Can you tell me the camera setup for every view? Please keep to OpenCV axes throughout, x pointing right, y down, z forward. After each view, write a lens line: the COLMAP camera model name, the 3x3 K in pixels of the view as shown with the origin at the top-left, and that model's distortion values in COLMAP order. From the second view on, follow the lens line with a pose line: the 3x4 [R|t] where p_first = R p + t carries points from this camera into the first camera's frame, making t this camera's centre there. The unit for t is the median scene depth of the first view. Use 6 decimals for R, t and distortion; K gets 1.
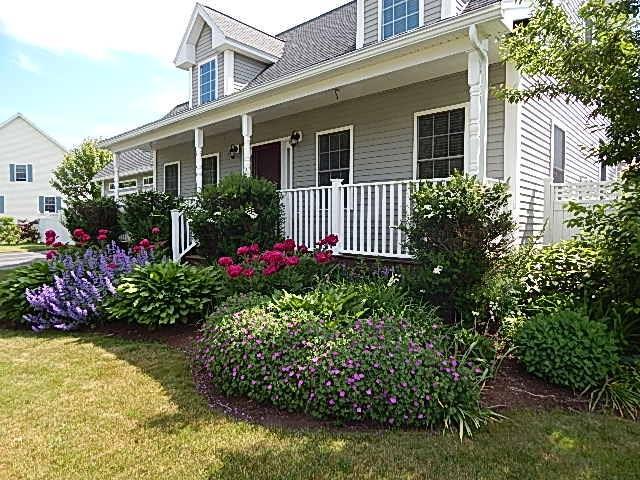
lens RADIAL K [[425.6, 0, 319.5], [0, 425.6, 240.5], [0, 0, 1]] dist [0.046563, 0.001564]
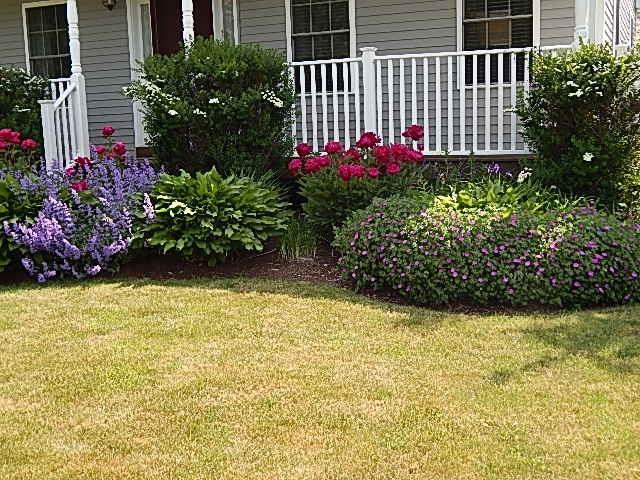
lens RADIAL K [[801.4, 0, 320.2], [0, 801.4, 240.3], [0, 0, 1]] dist [0.047903, 0.000000]
pose [[0.942789, -0.075617, 0.324702, -0.684453], [0.044014, 0.993644, 0.103605, 0.038500], [-0.330473, -0.083386, 0.940125, -0.320986]]
